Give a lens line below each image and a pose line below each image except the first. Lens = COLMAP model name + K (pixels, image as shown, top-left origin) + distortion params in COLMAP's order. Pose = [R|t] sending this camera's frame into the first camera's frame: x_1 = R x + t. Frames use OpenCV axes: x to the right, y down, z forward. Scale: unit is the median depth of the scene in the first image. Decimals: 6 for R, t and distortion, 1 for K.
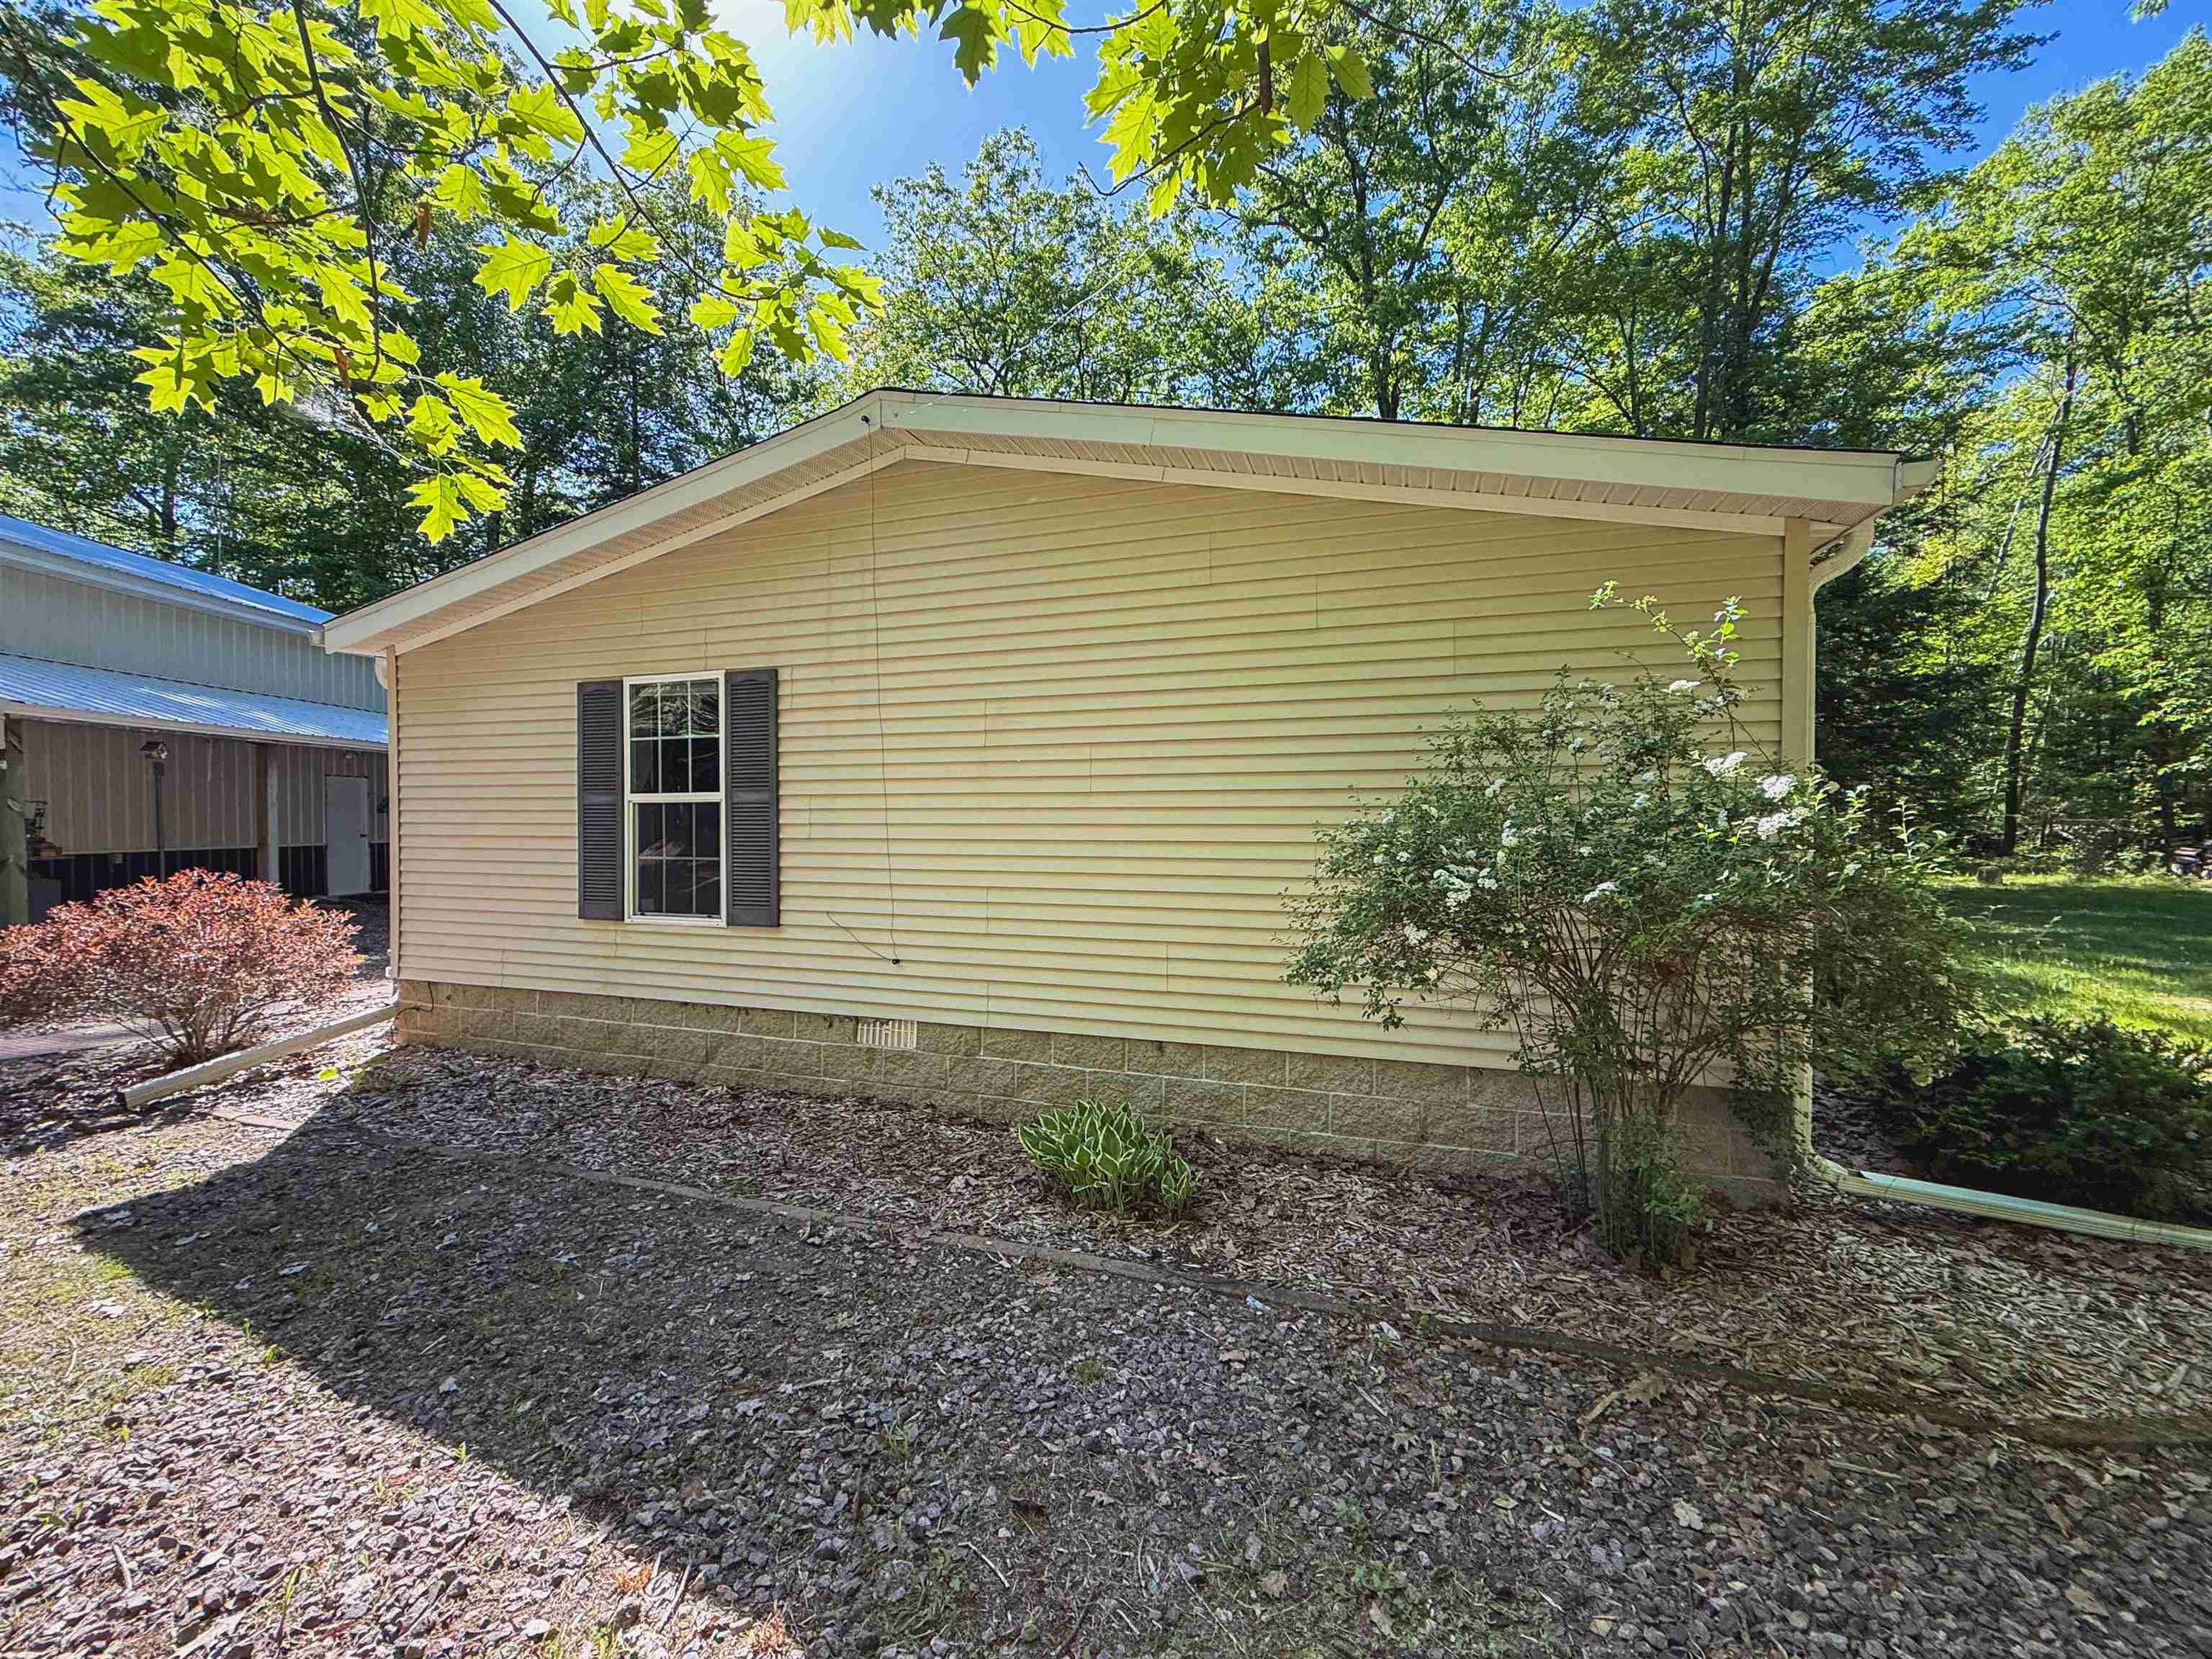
lens RADIAL K [[896.9, 0, 1106.0], [0, 896.9, 829.5], [0, 0, 1]] dist [0.000657, 0.000199]
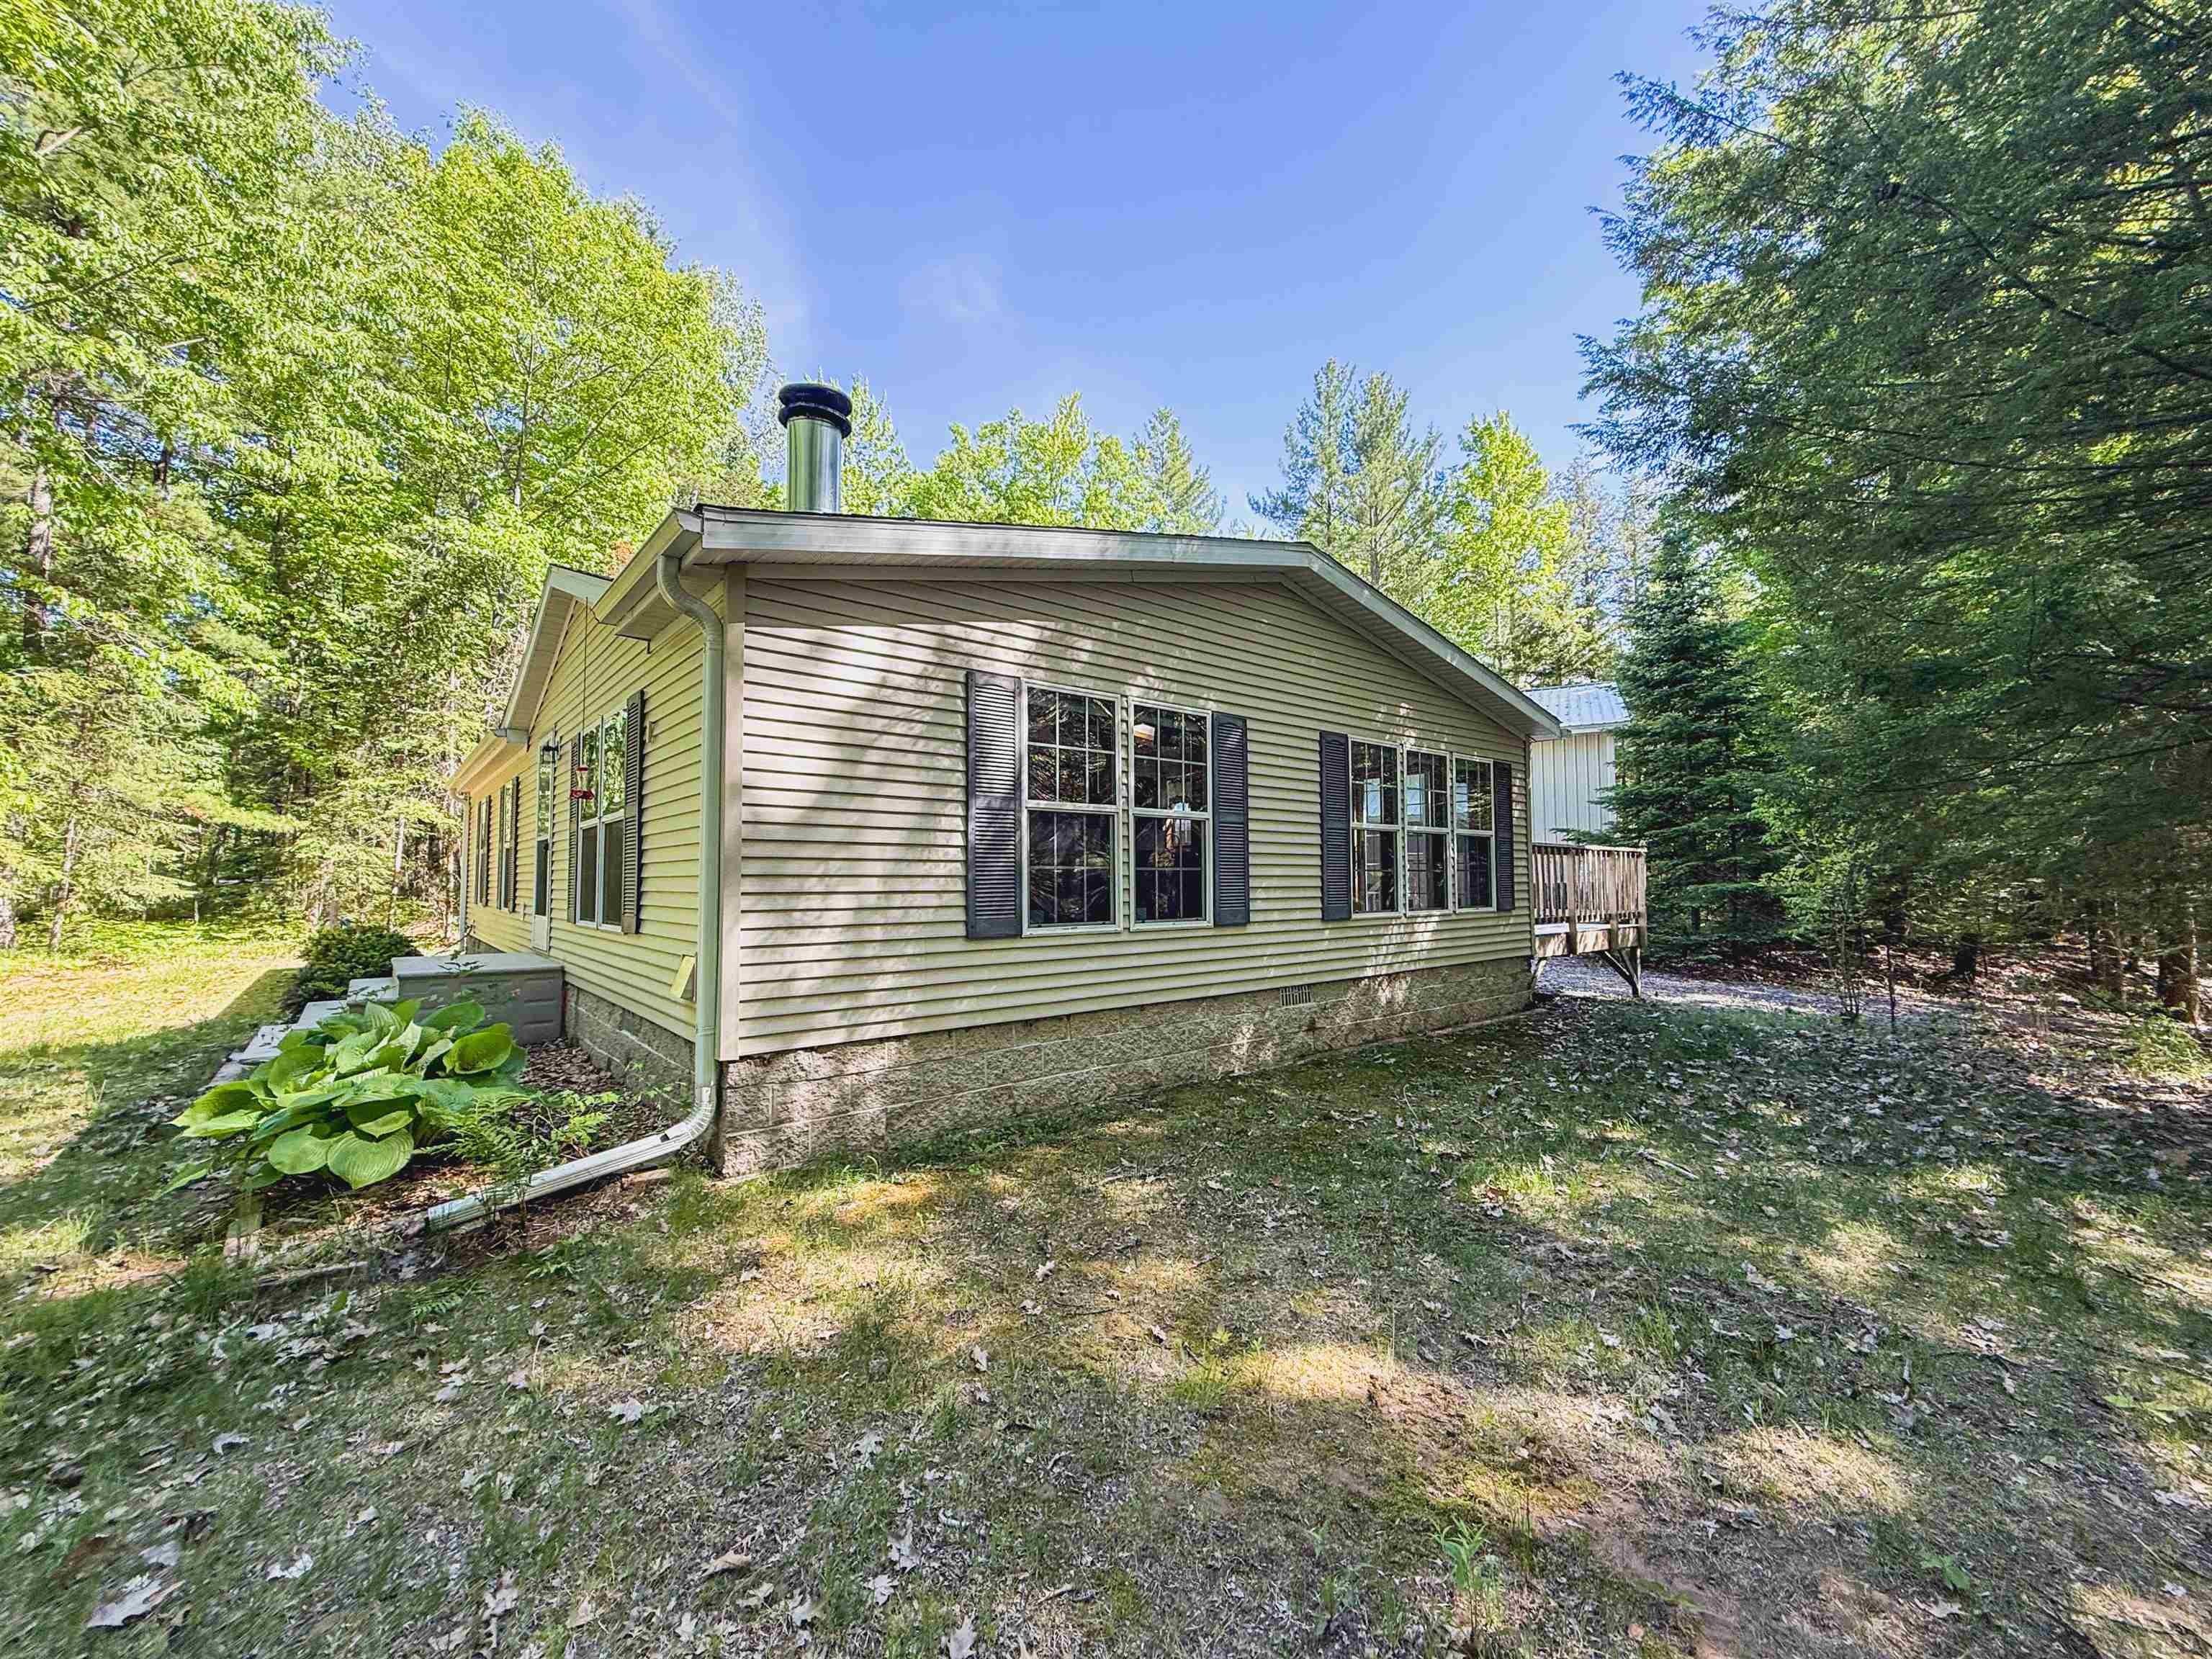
lens RADIAL K [[911.9, 0, 1109.9], [0, 911.9, 824.0], [0, 0, 1]] dist [0.000334, -0.000074]
pose [[0.496506, 0.048166, 0.866696, -1.701214], [-0.034101, 0.998771, -0.035970, 0.023138], [-0.867363, -0.011695, 0.497538, 0.583995]]
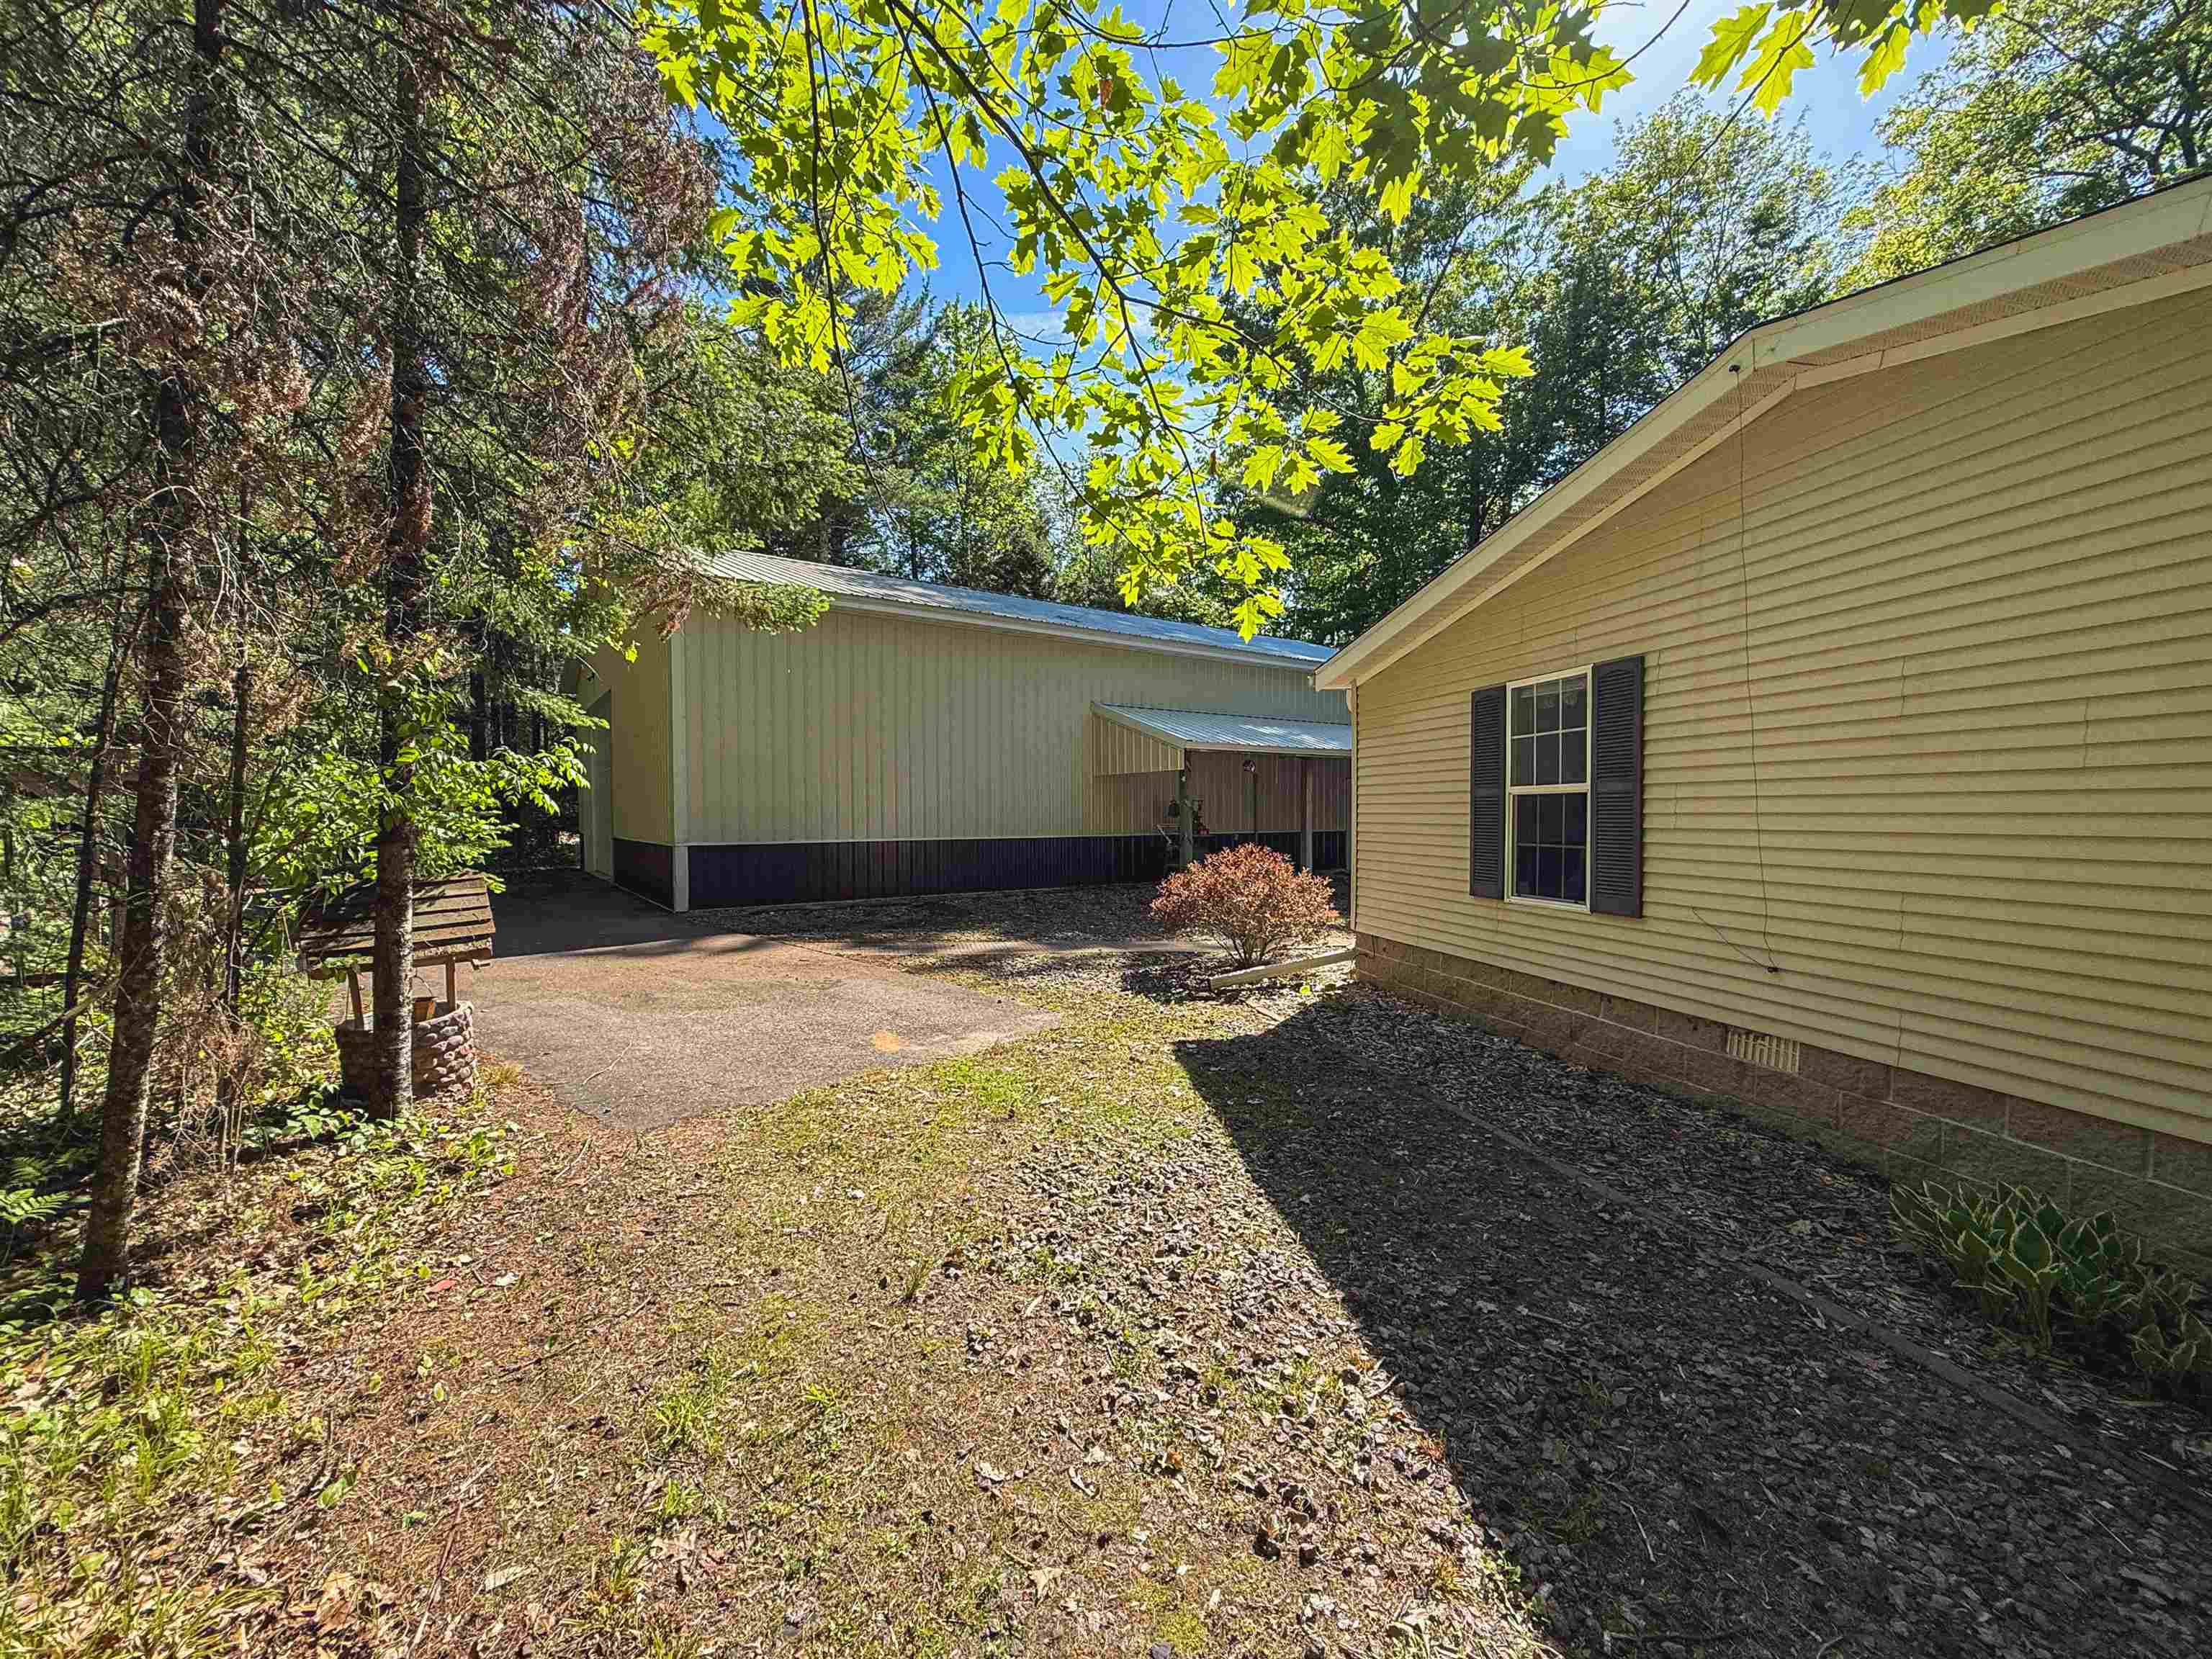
lens RADIAL K [[911.9, 0, 1109.9], [0, 911.9, 824.0], [0, 0, 1]] dist [0.000334, -0.000074]
pose [[0.534386, 0.008535, -0.845197, 0.185196], [-0.006792, 0.999960, 0.005803, 0.003921], [0.845213, 0.002639, 0.534423, -0.030871]]
